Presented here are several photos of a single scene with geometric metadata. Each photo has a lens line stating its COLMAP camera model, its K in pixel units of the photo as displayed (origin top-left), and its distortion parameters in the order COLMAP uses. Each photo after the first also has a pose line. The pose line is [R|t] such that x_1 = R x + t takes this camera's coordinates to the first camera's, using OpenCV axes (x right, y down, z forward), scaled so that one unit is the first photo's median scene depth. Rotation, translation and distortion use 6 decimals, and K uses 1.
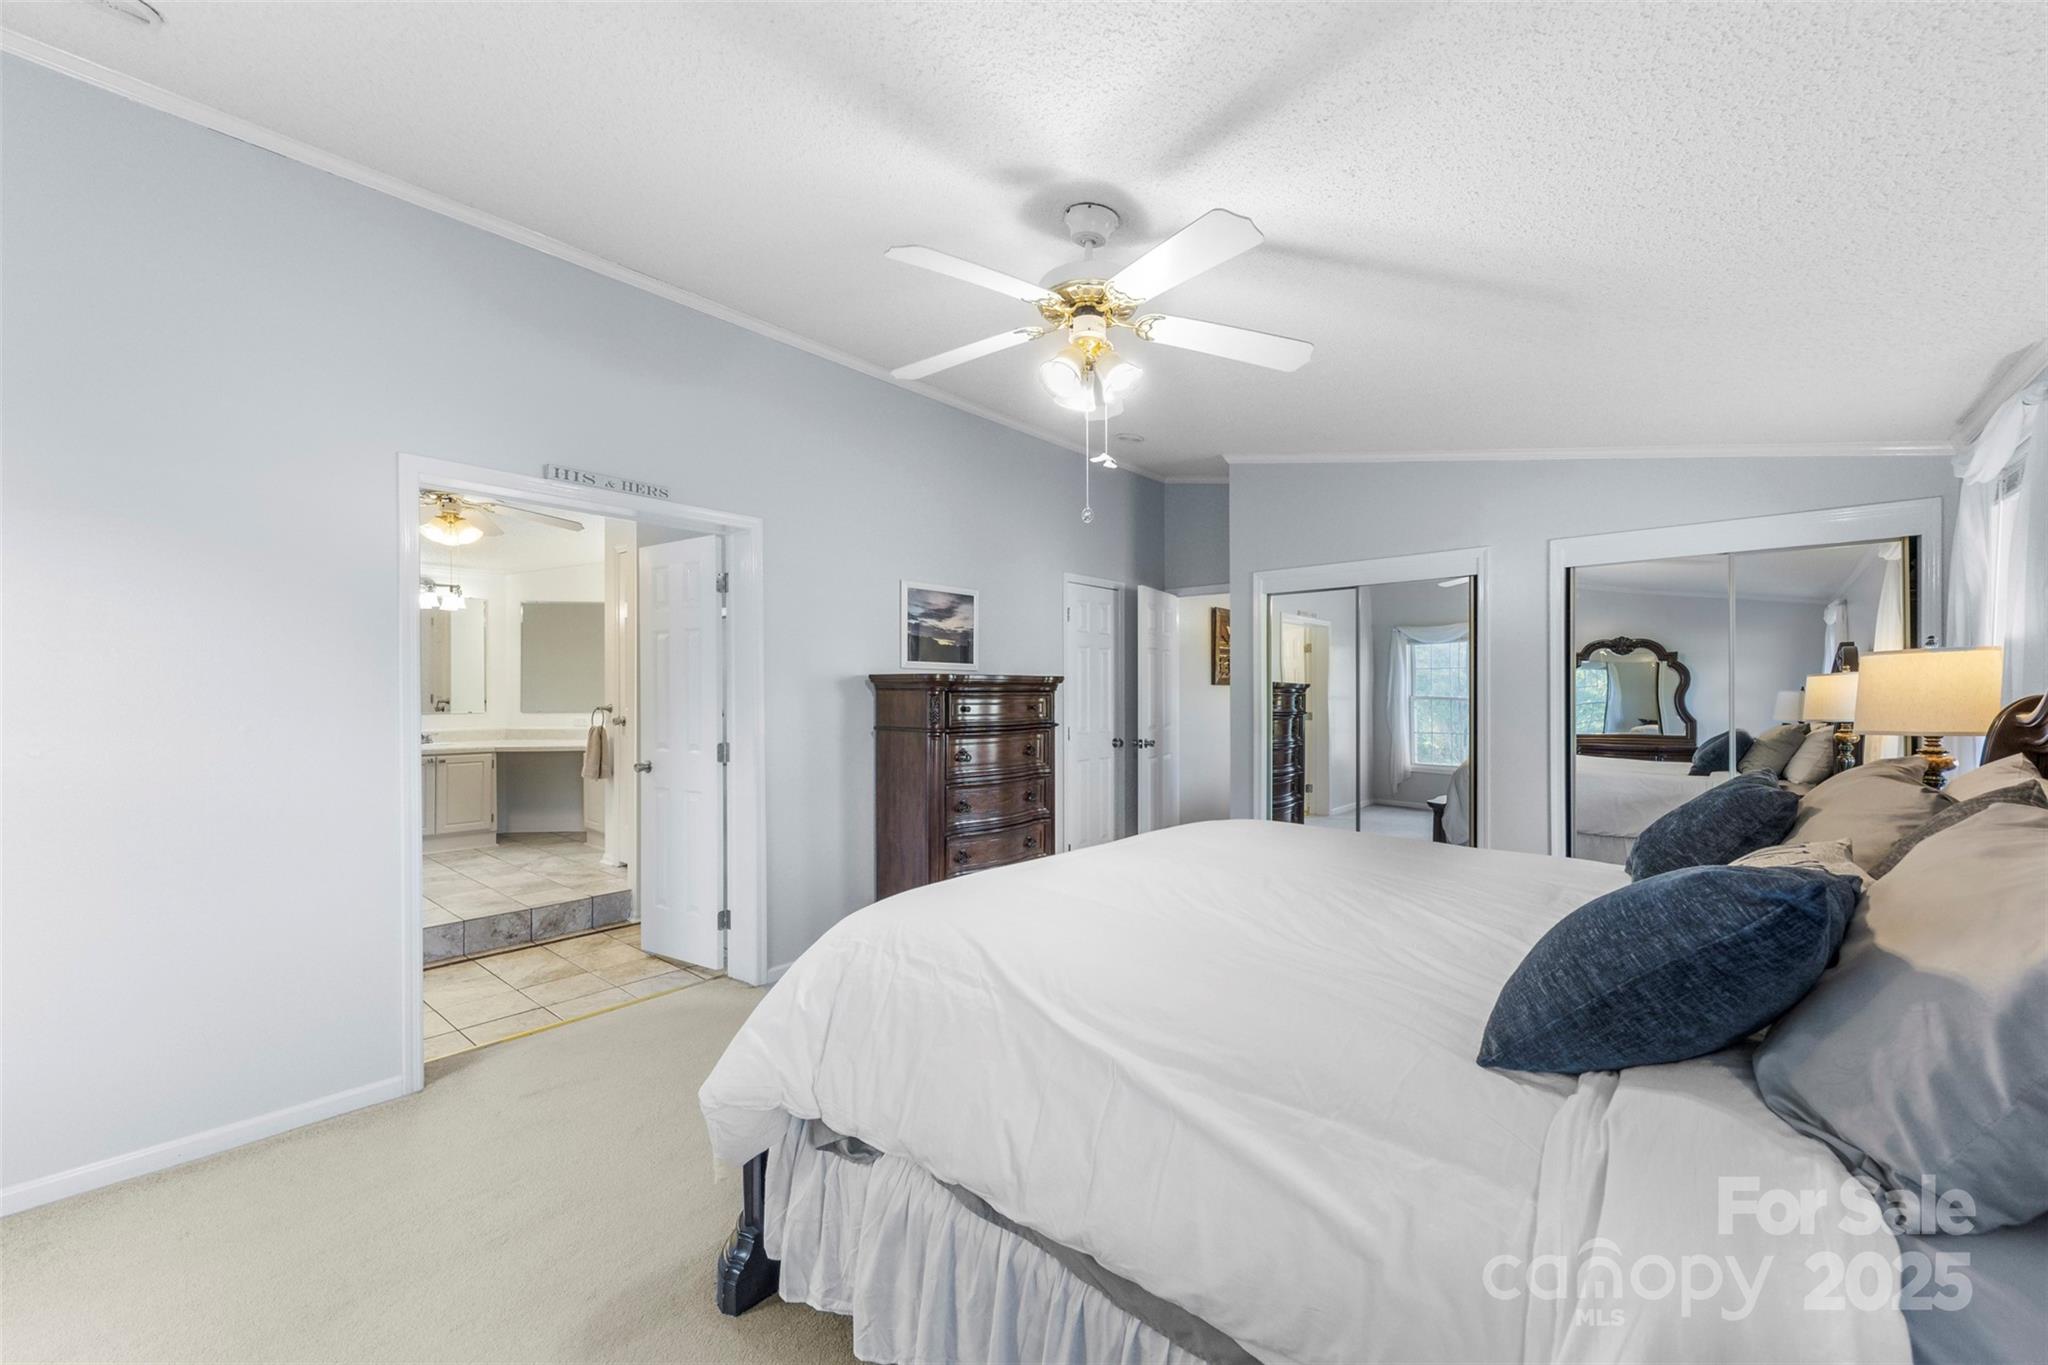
lens RADIAL K [[824.0, 0, 1015.4], [0, 824.0, 690.2], [0, 0, 1]] dist [0.002137, -0.000009]
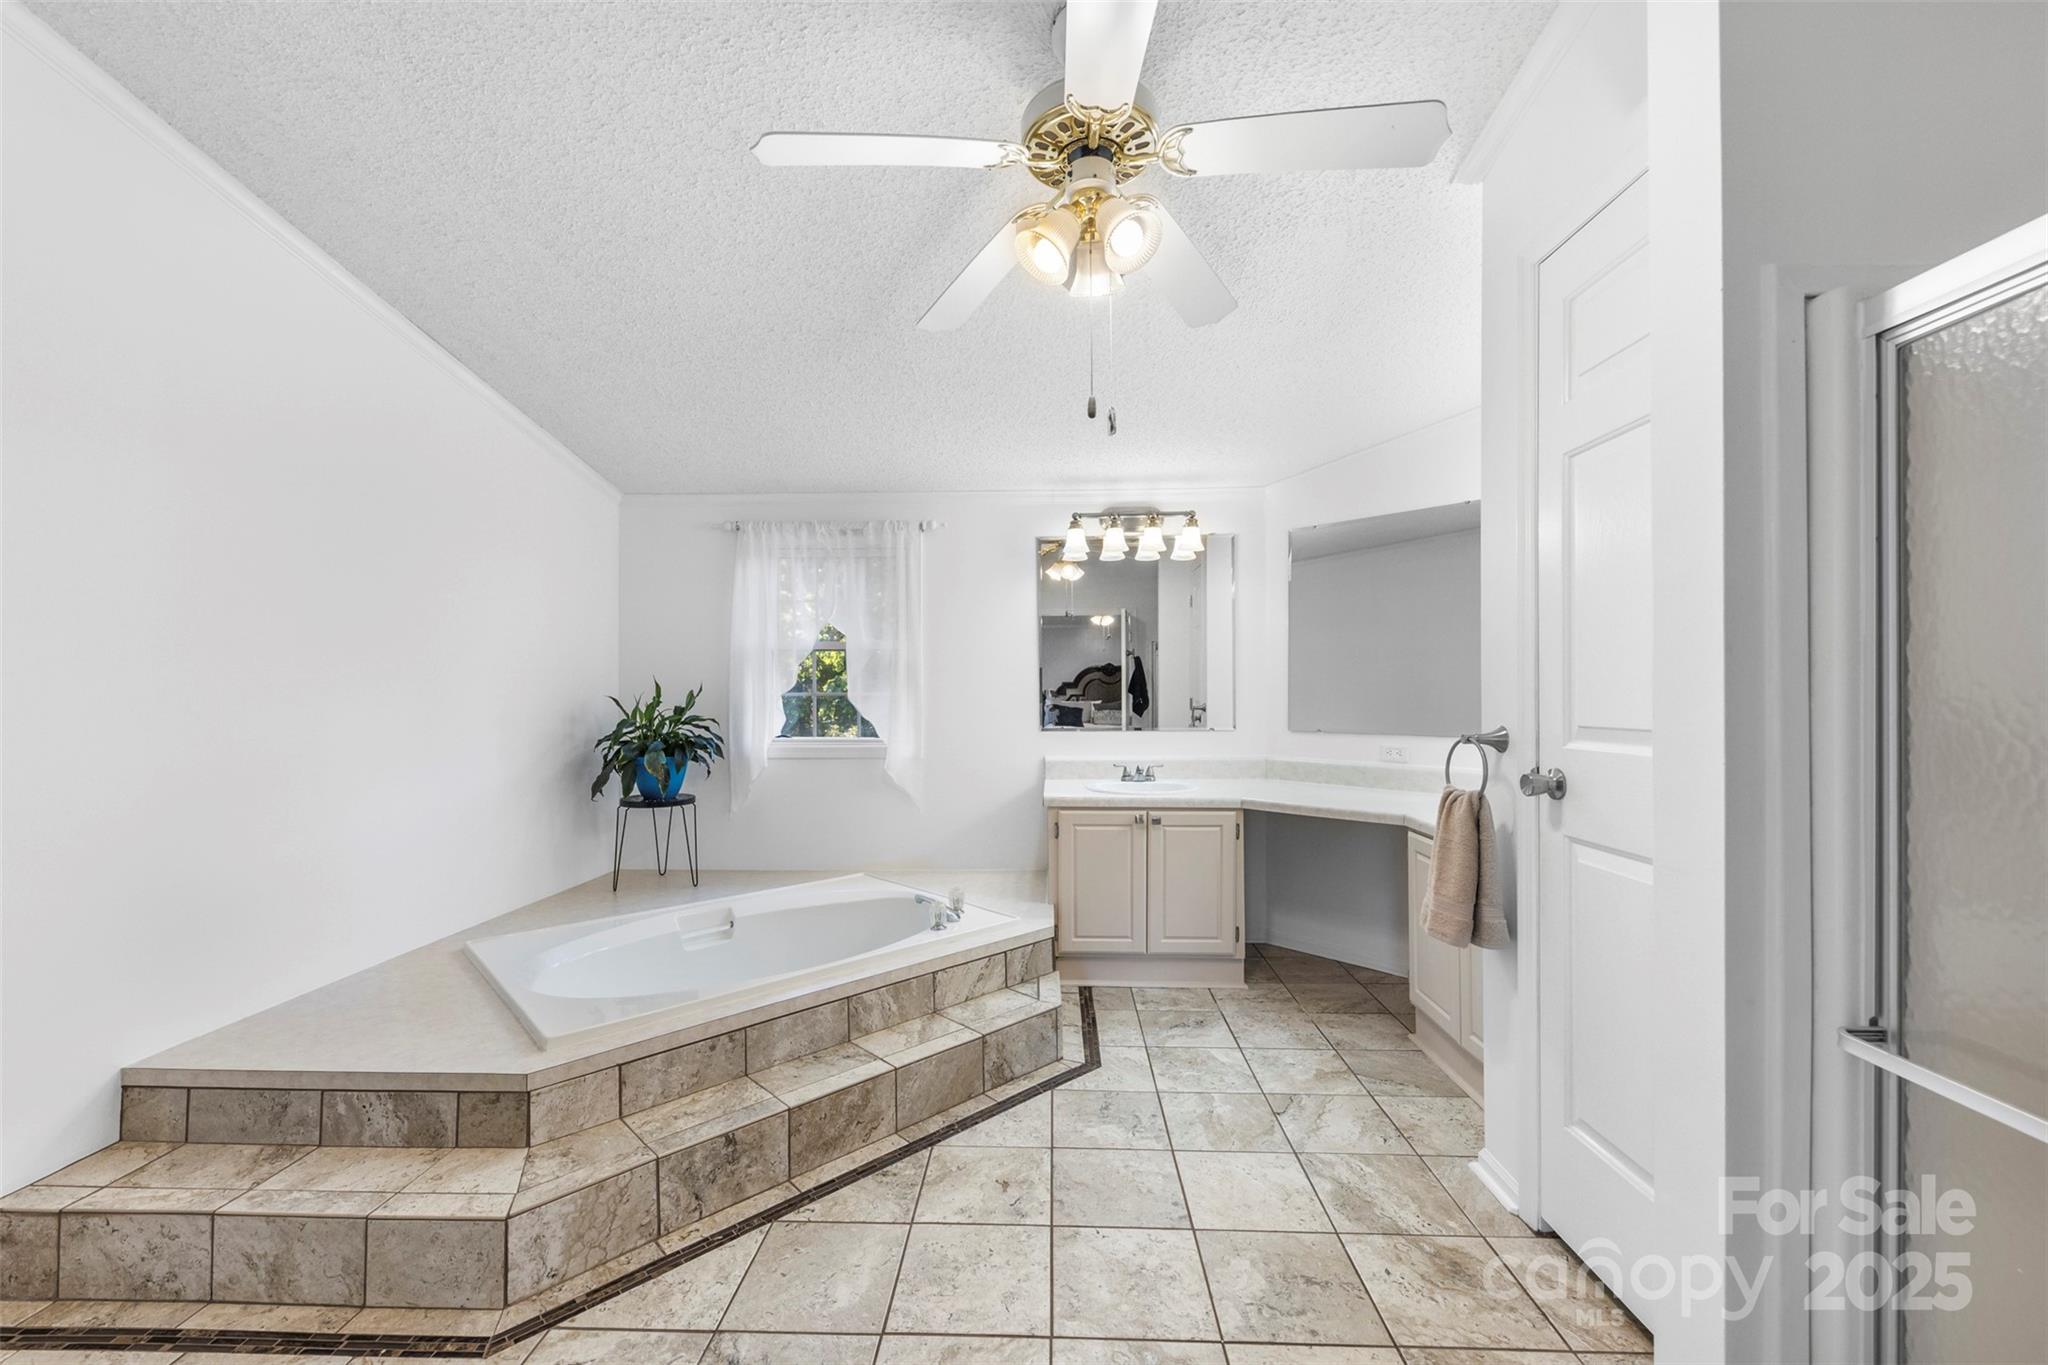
lens RADIAL K [[824.0, 0, 1015.4], [0, 824.0, 690.2], [0, 0, 1]] dist [0.002137, -0.000009]
pose [[0.625600, -0.007961, -0.780103, -0.314219], [0.005258, 0.999968, -0.005988, 0.002404], [0.780126, -0.000356, 0.625622, 0.563230]]
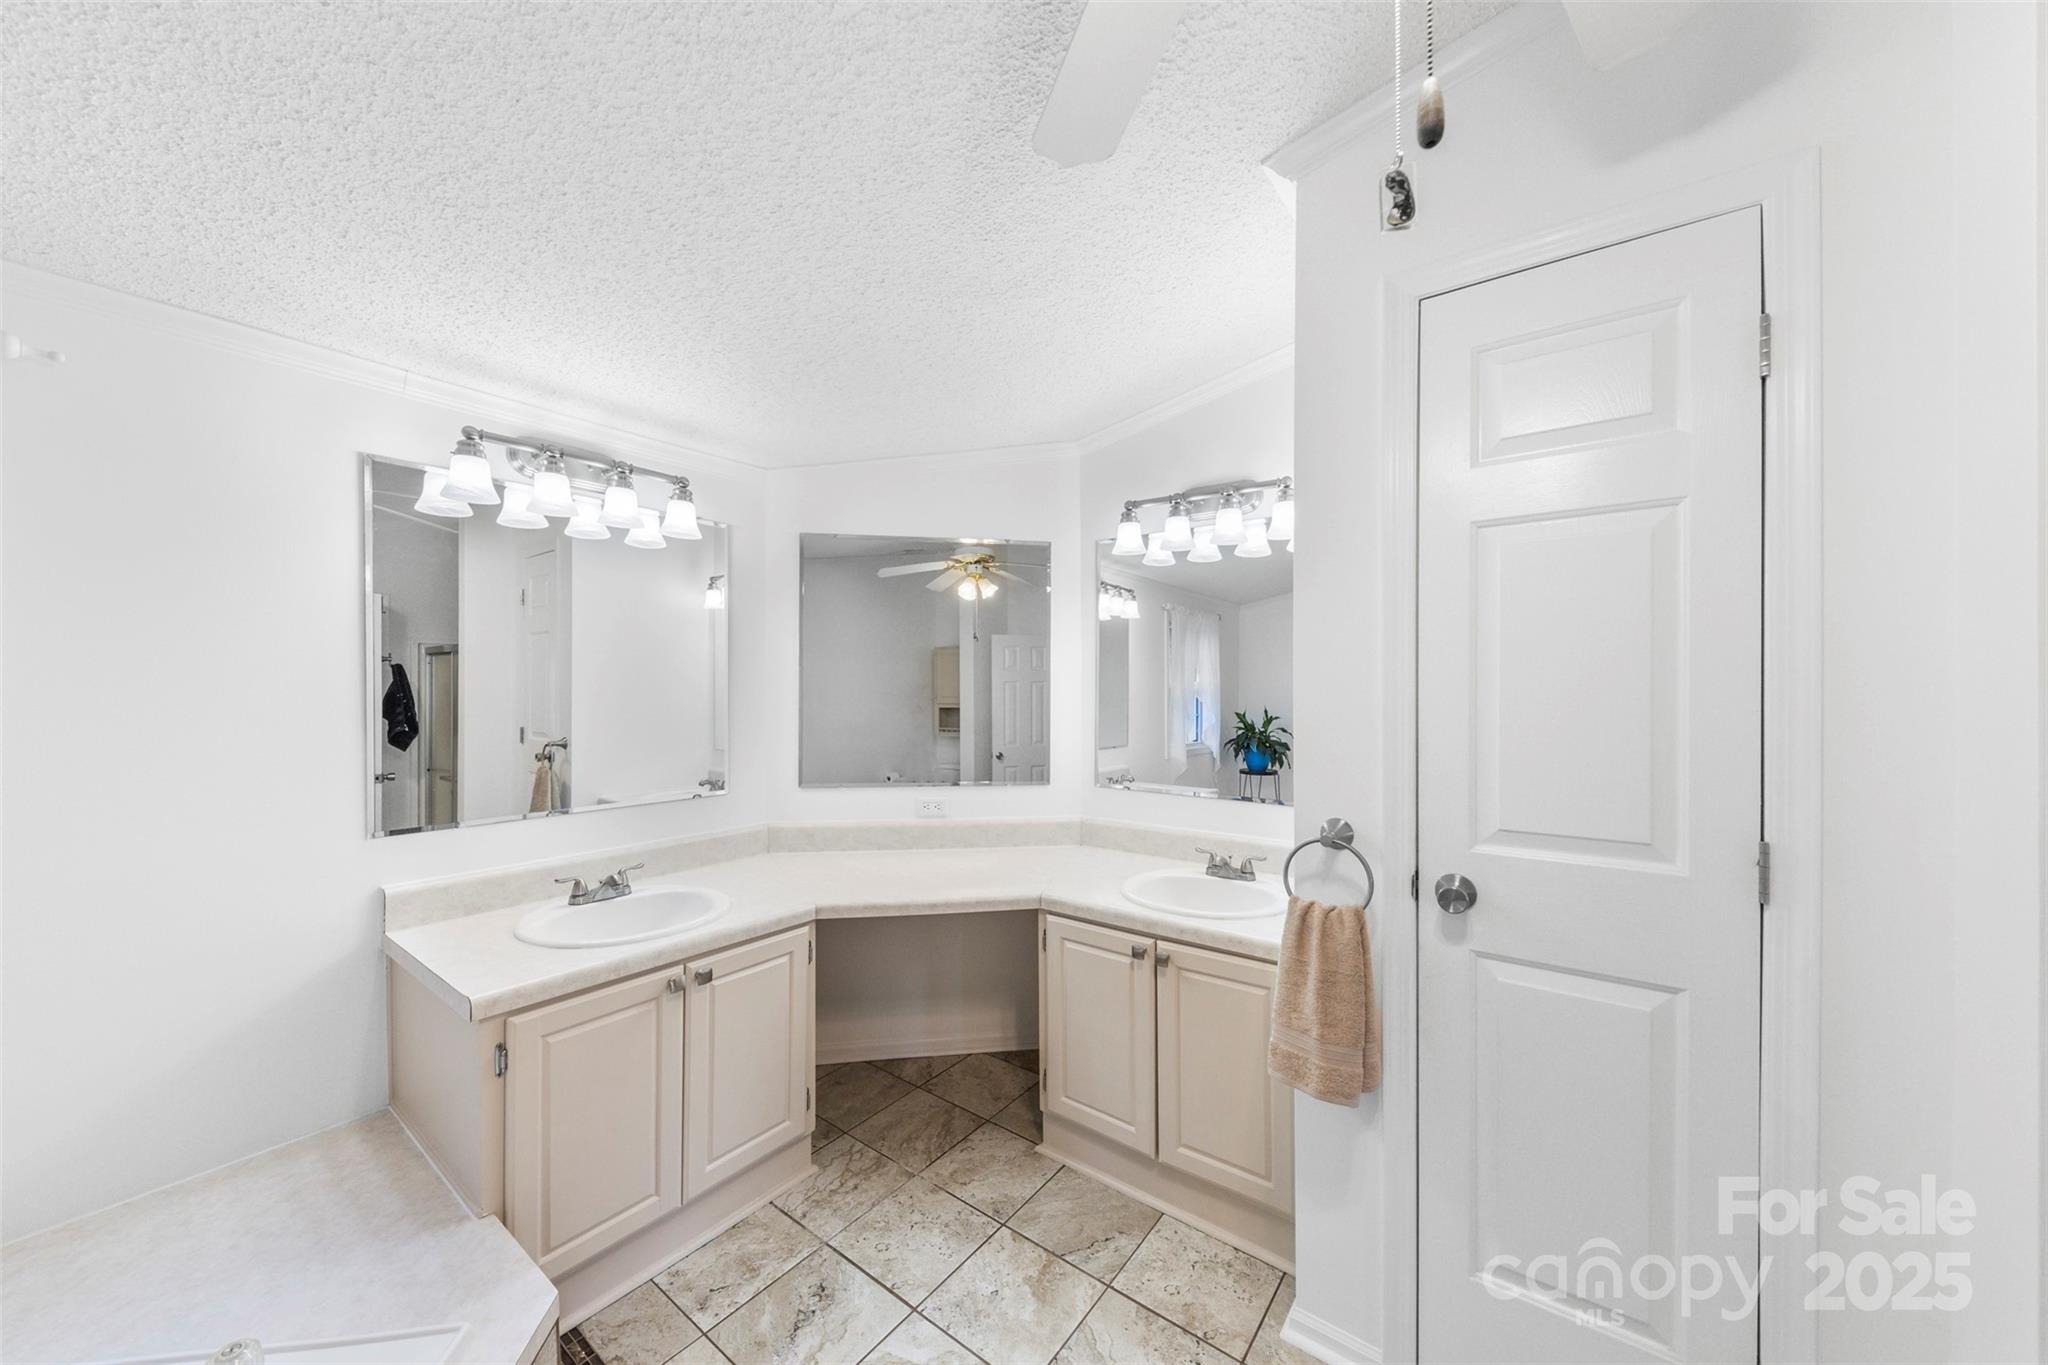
lens RADIAL K [[713.9, 0, 1028.7], [0, 713.9, 693.6], [0, 0, 1]] dist [0.005597, 0.000002]
pose [[0.996664, 0.001311, 0.081608, -0.566088], [-0.001678, 0.999989, 0.004421, -0.027398], [-0.081602, -0.004543, 0.996655, 0.677708]]
